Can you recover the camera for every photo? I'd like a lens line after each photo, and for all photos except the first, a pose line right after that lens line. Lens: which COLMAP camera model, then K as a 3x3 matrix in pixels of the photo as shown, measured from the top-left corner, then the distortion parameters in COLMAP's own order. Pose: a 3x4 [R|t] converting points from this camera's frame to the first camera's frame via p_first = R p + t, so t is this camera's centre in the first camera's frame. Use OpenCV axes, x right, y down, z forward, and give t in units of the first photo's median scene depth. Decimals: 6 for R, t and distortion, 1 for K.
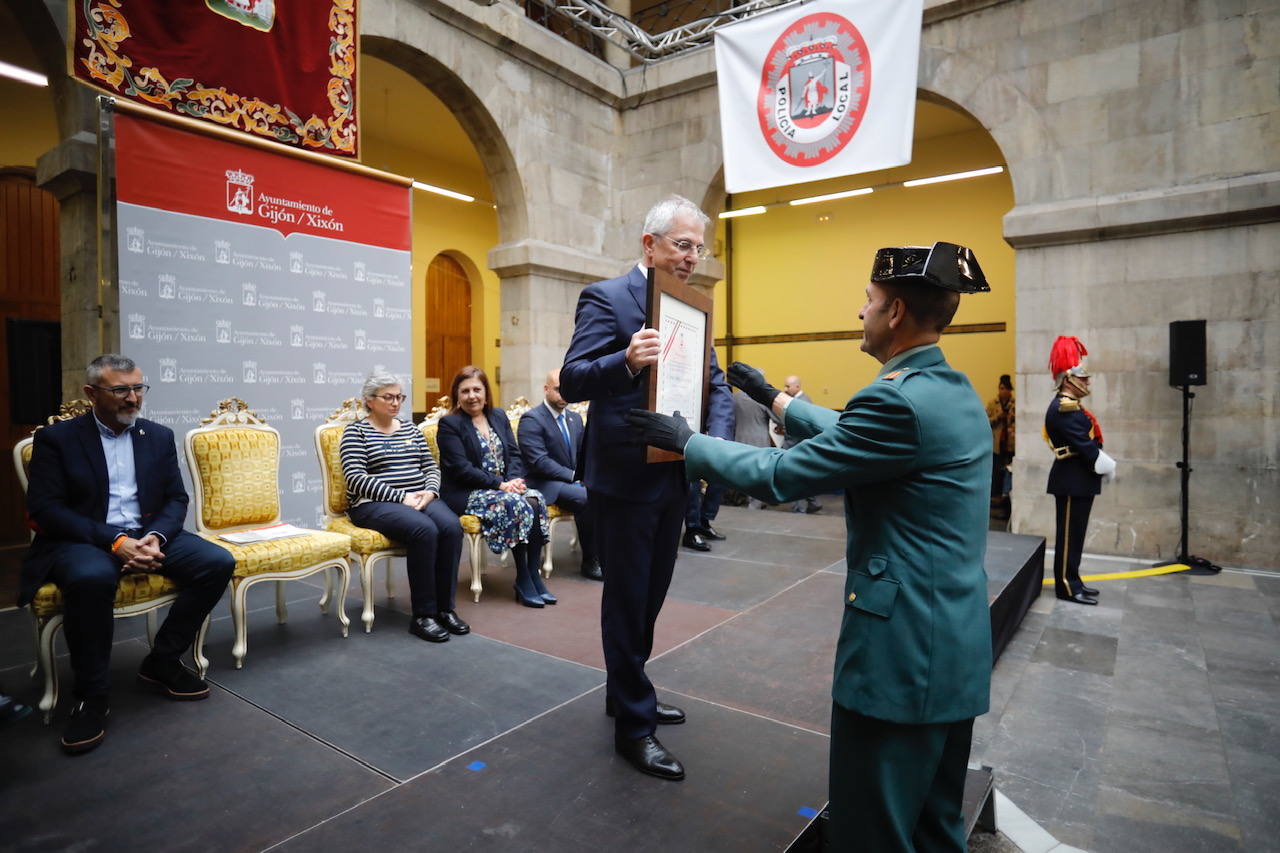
lens RADIAL K [[733.6, 0, 632.8], [0, 733.6, 407.8], [0, 0, 1]] dist [-0.068109, 0.048297]
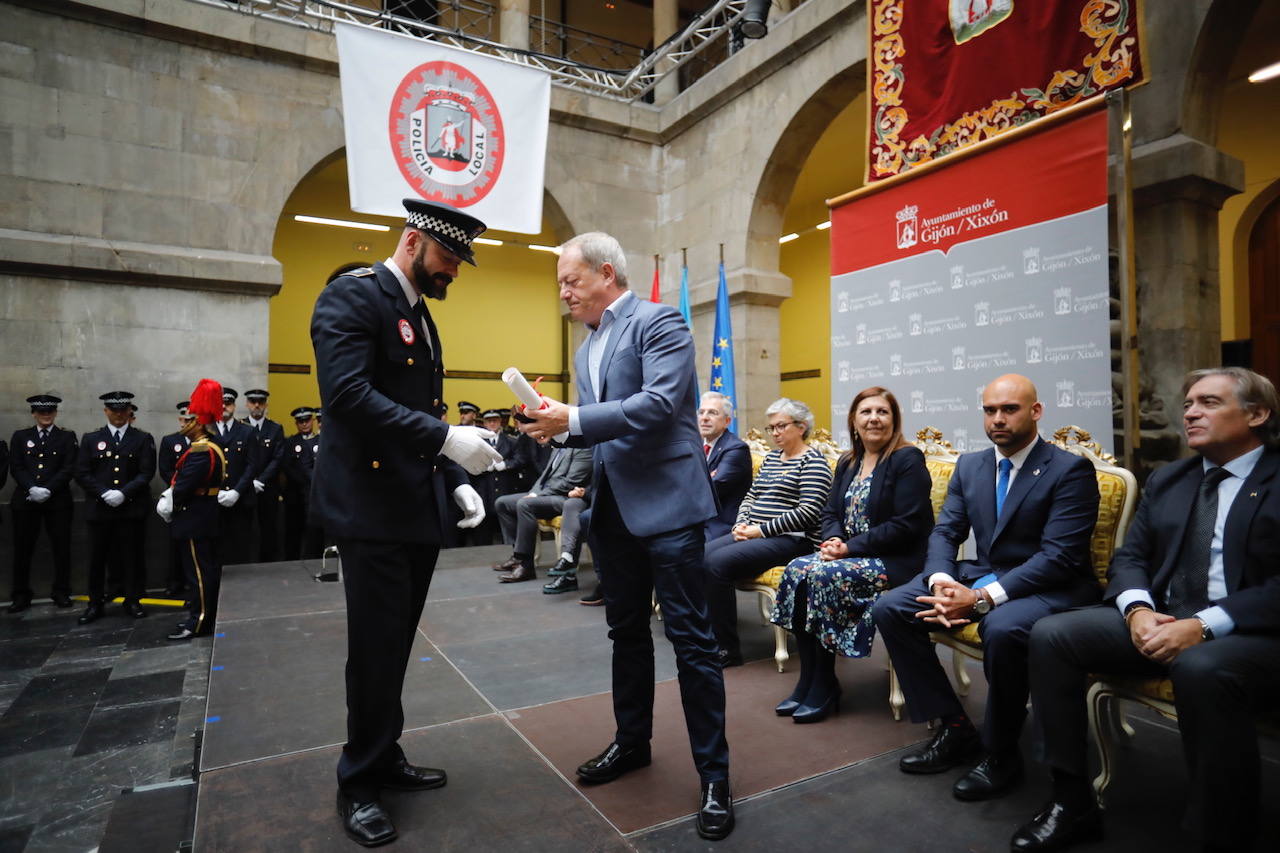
lens RADIAL K [[734.0, 0, 633.6], [0, 734.0, 413.4], [0, 0, 1]] dist [-0.069548, 0.048988]
pose [[-0.411750, -0.019382, -0.911091, 0.477116], [-0.009626, 0.999811, -0.016919, -0.012117], [0.911246, 0.001804, -0.411858, 0.928064]]
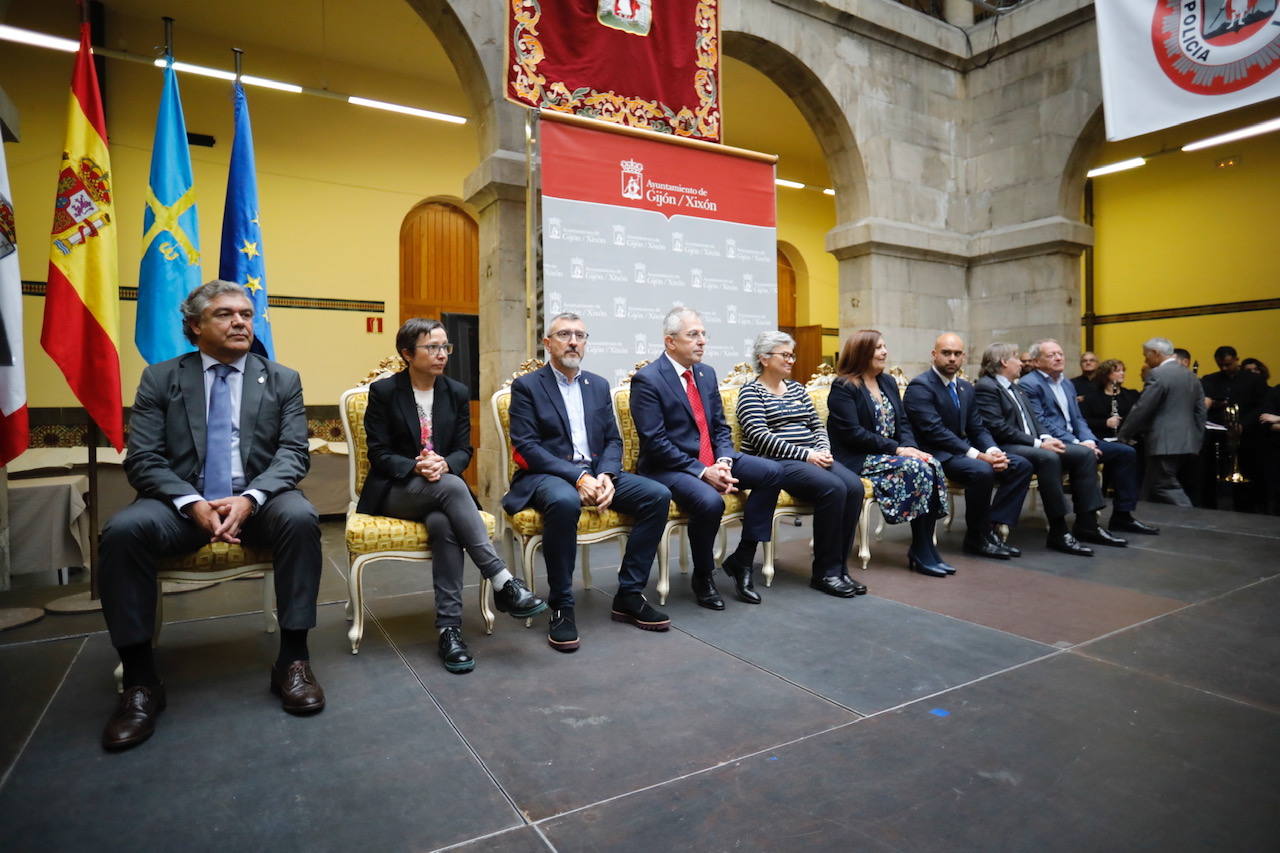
lens RADIAL K [[733.6, 0, 632.8], [0, 733.6, 407.8], [0, 0, 1]] dist [-0.068109, 0.048297]
pose [[0.921345, -0.000126, -0.388747, -0.098916], [-0.000889, 0.999997, -0.002431, 0.042499], [0.388746, 0.002585, 0.921341, -0.017041]]
